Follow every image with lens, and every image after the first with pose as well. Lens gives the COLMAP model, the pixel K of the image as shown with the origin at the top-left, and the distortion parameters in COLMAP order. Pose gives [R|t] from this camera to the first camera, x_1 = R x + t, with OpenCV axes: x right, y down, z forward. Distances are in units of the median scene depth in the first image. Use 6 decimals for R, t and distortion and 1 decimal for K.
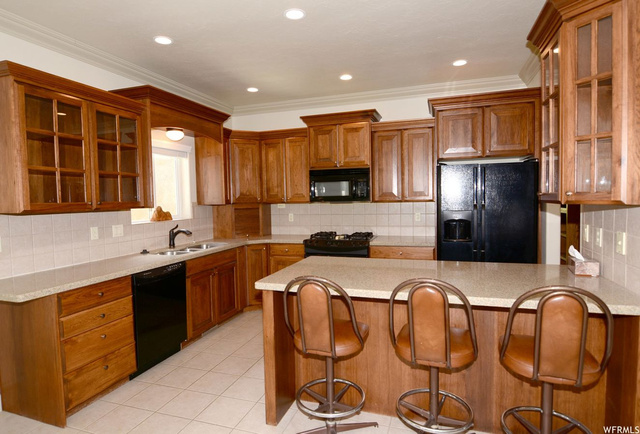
lens RADIAL K [[367.4, 0, 320.0], [0, 367.4, 217.0], [0, 0, 1]] dist [-0.003157, -0.001100]
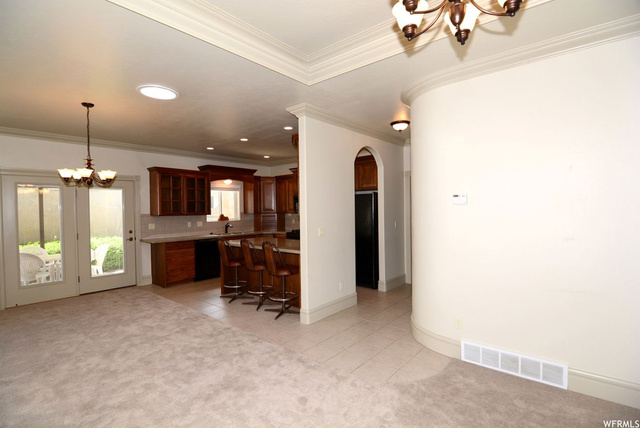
lens RADIAL K [[316.4, 0, 320.0], [0, 316.4, 214.0], [0, 0, 1]] dist [-0.012857, -0.000813]
pose [[0.926556, 0.012736, -0.375941, 0.807826], [-0.026959, 0.999105, -0.032596, 0.016193], [0.375189, 0.040337, 0.926070, -0.524738]]
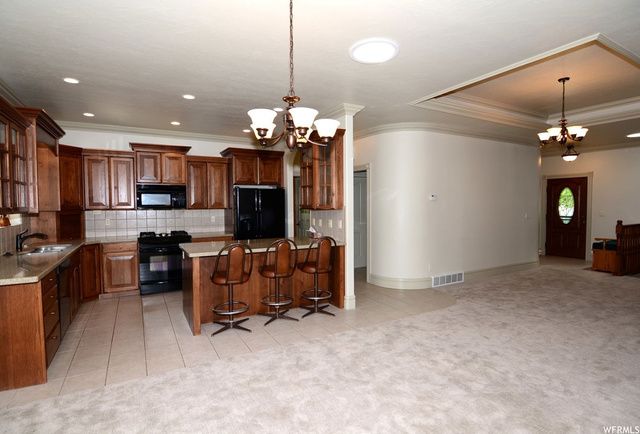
lens RADIAL K [[327.8, 0, 320.0], [0, 327.8, 217.0], [0, 0, 1]] dist [-0.019632, -0.000207]
pose [[0.663545, -0.015428, 0.747977, -0.524576], [0.032201, 0.999450, -0.007952, 0.019772], [-0.747443, 0.029362, 0.663676, -0.280649]]
